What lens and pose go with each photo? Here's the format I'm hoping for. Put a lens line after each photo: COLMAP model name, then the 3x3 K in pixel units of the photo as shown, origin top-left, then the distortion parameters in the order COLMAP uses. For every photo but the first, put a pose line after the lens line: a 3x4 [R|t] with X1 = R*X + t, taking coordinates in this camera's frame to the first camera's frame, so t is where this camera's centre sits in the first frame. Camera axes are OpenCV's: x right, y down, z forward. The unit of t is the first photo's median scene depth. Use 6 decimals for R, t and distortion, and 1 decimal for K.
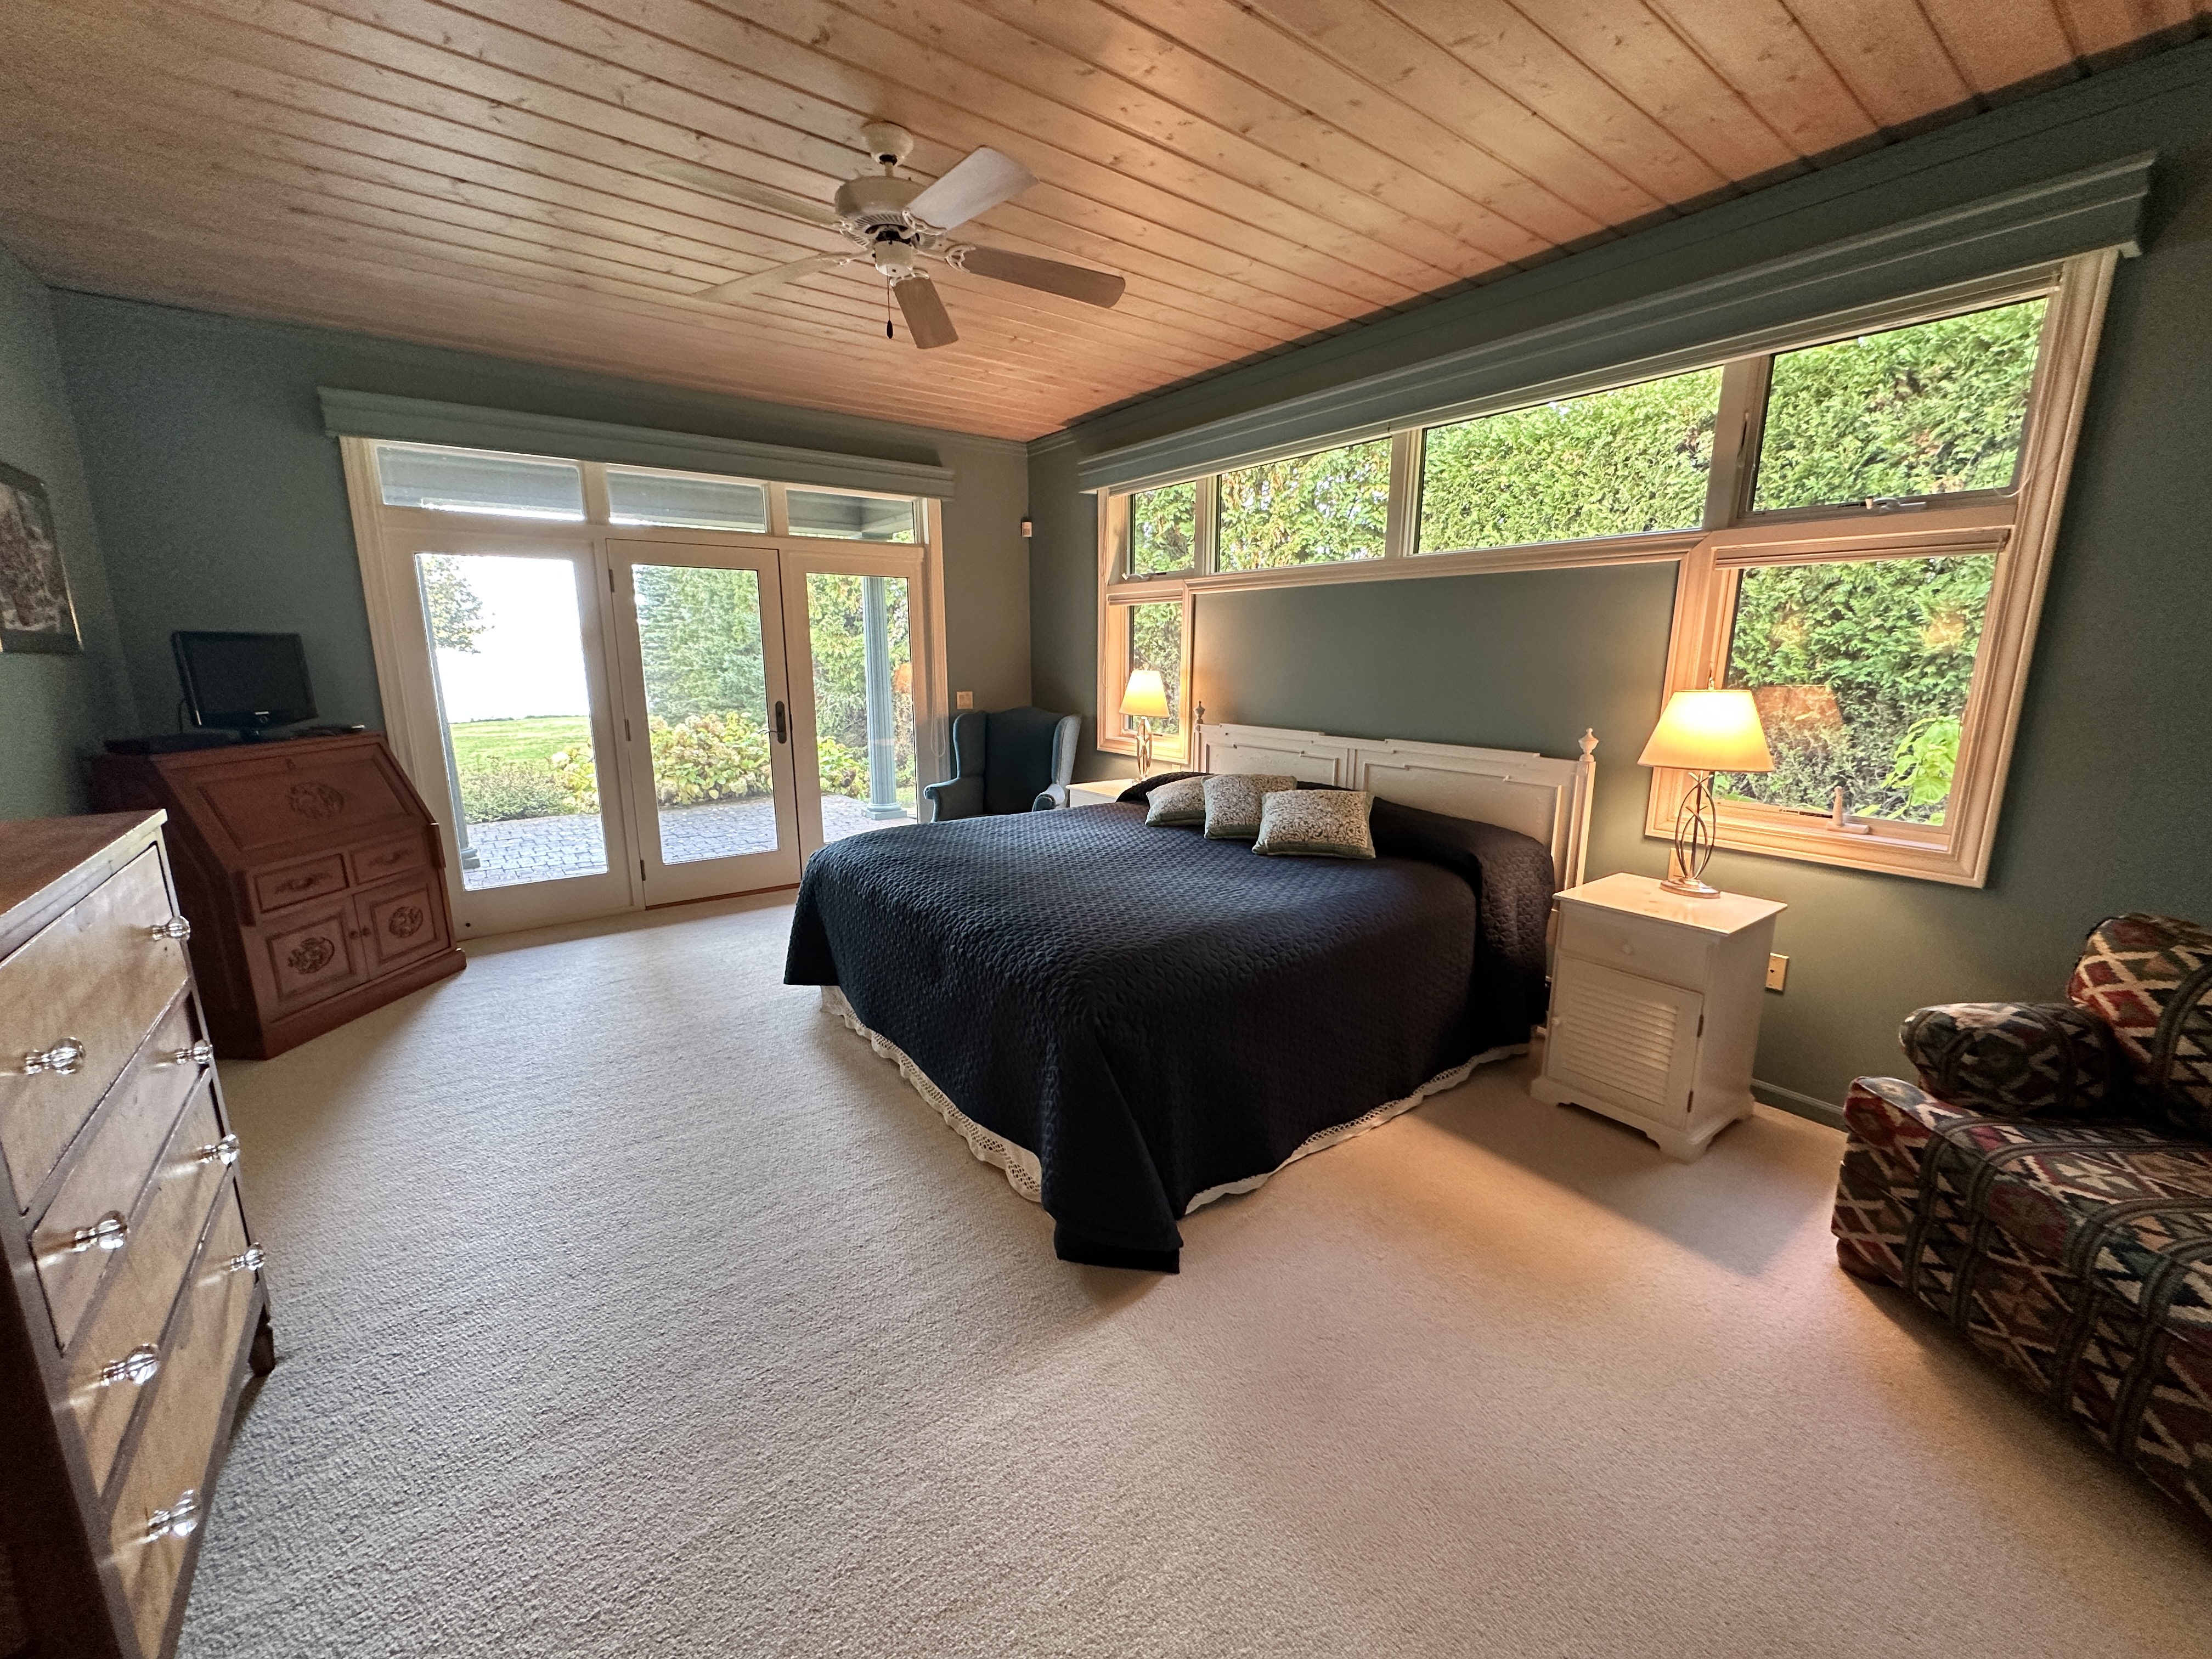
lens RADIAL K [[880.0, 0, 1111.2], [0, 880.0, 828.7], [0, 0, 1]] dist [-0.000767, 0.000484]
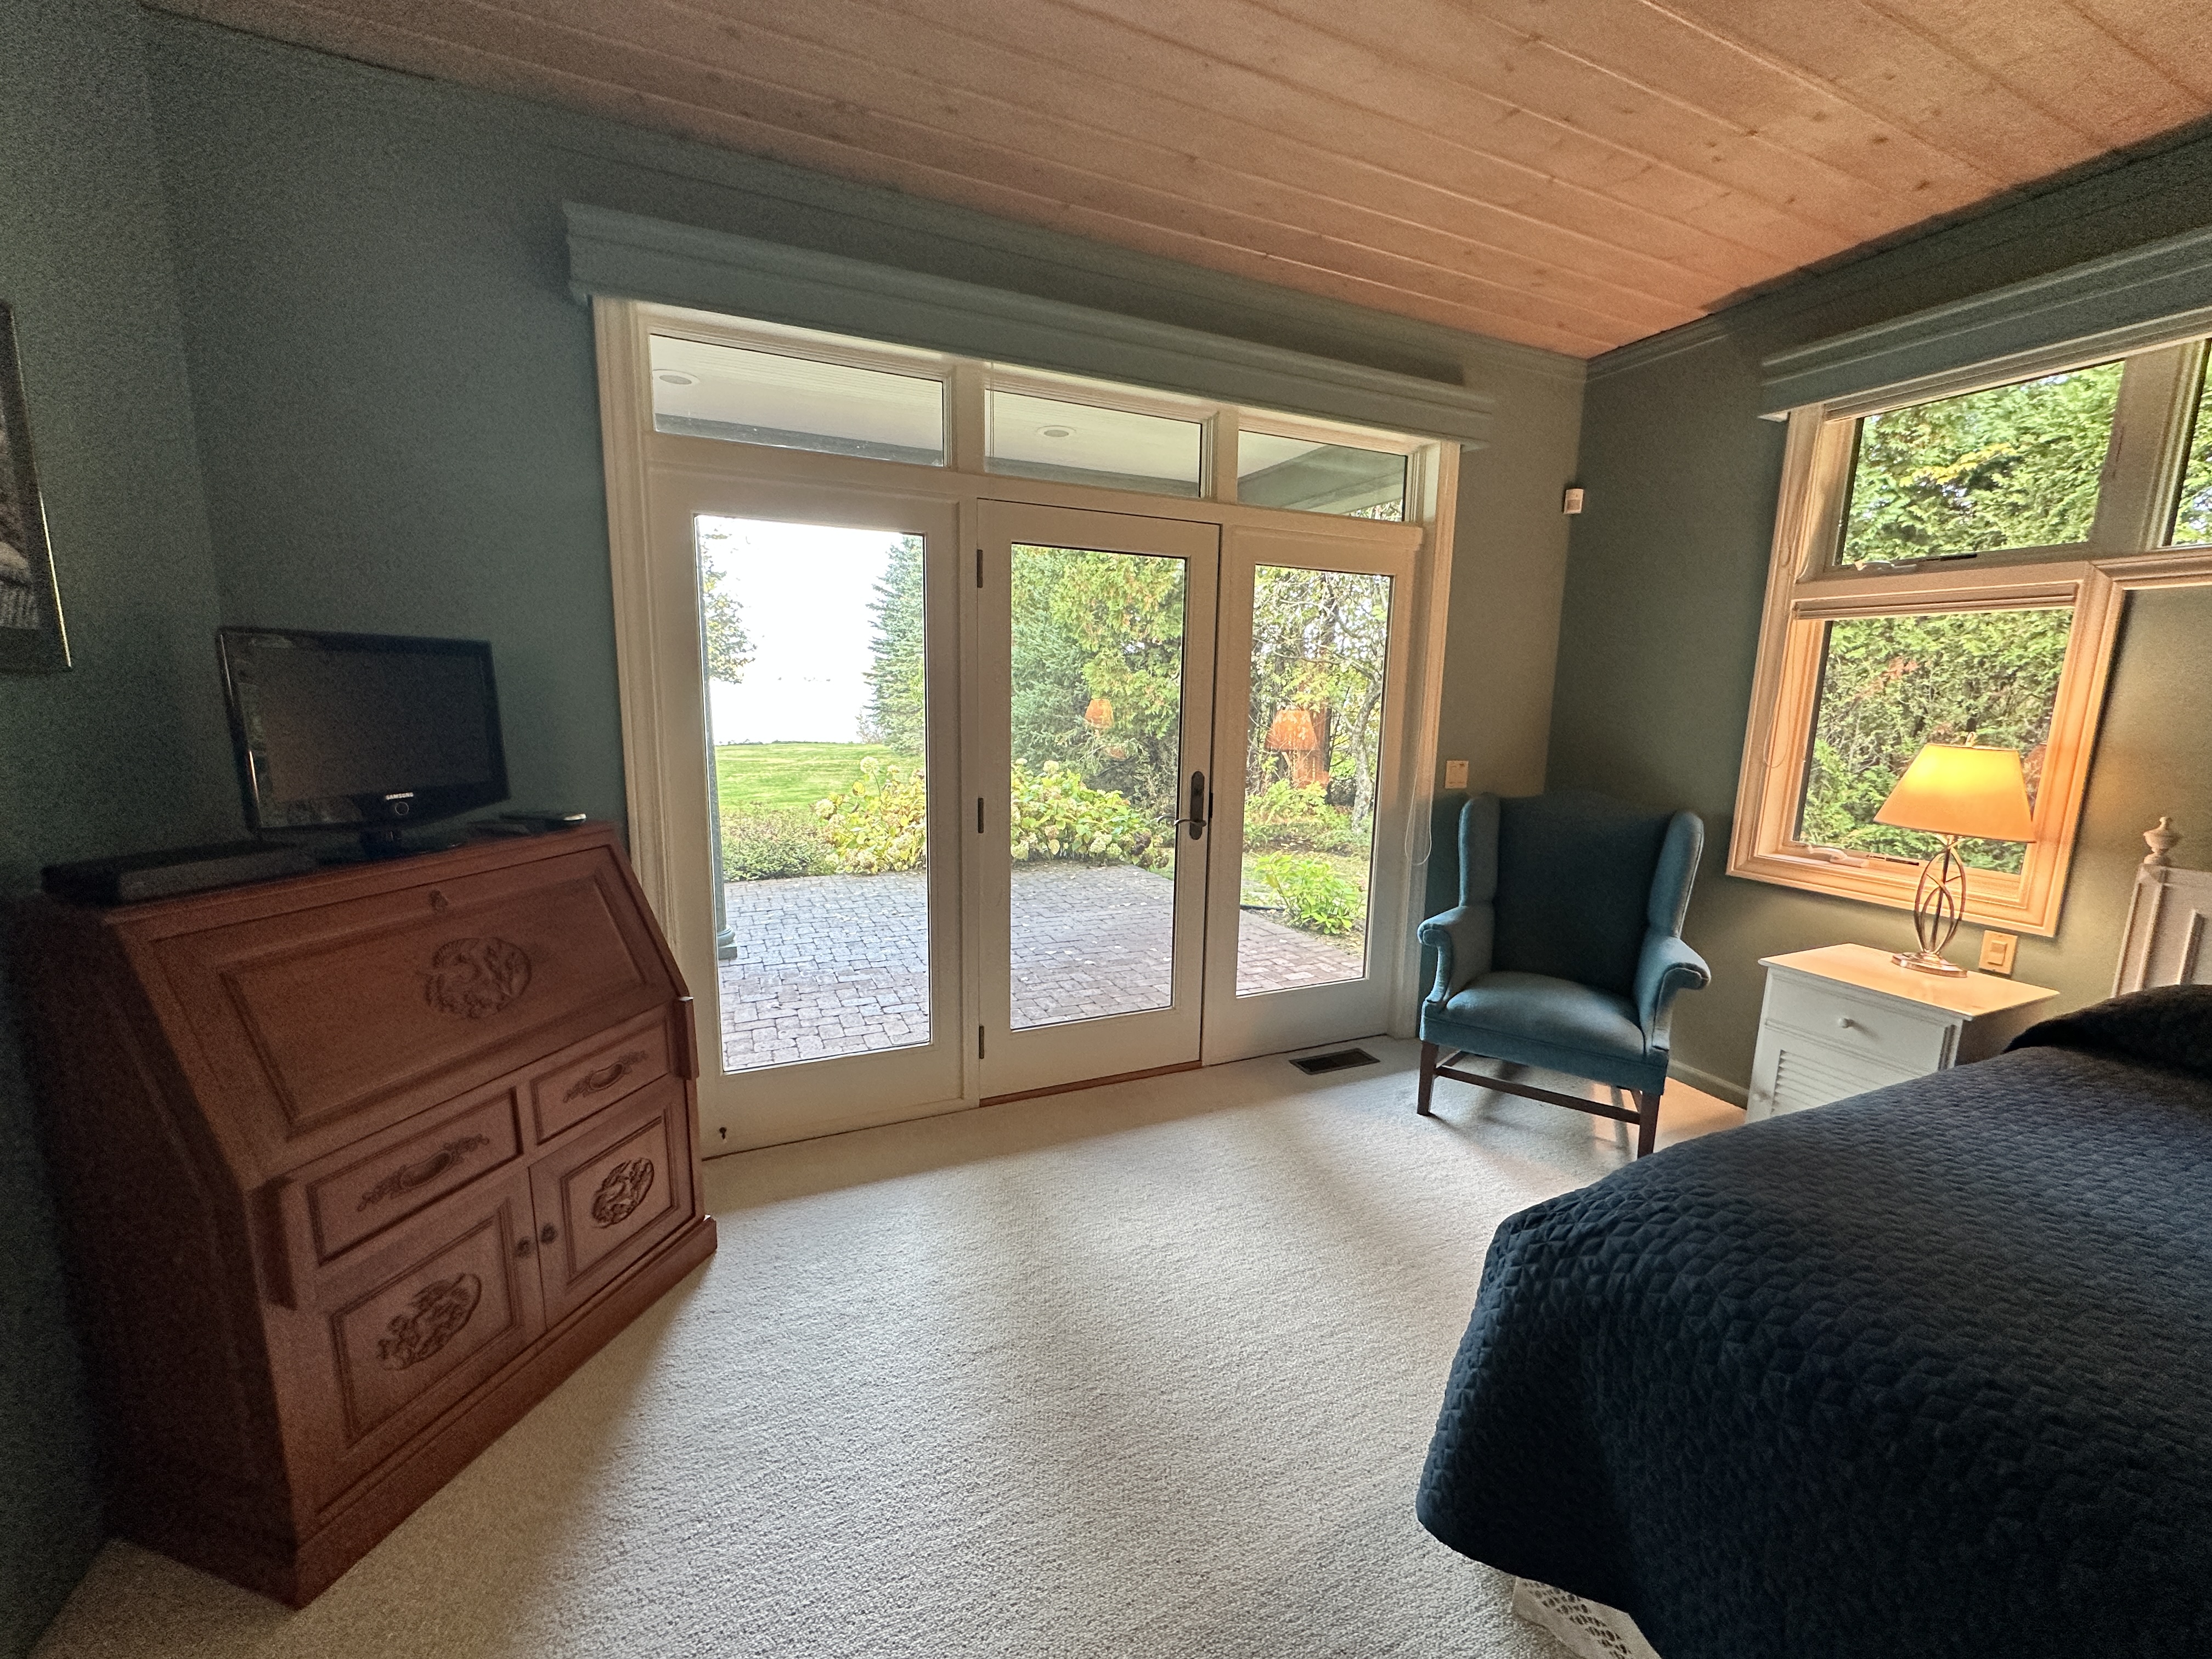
lens RADIAL K [[880.0, 0, 1115.7], [0, 880.0, 834.4], [0, 0, 1]] dist [-0.000767, 0.000484]
pose [[0.977123, 0.054042, -0.205693, -0.338516], [-0.061759, 0.997601, -0.031282, -0.087002], [0.203509, 0.043270, 0.978116, 0.434133]]
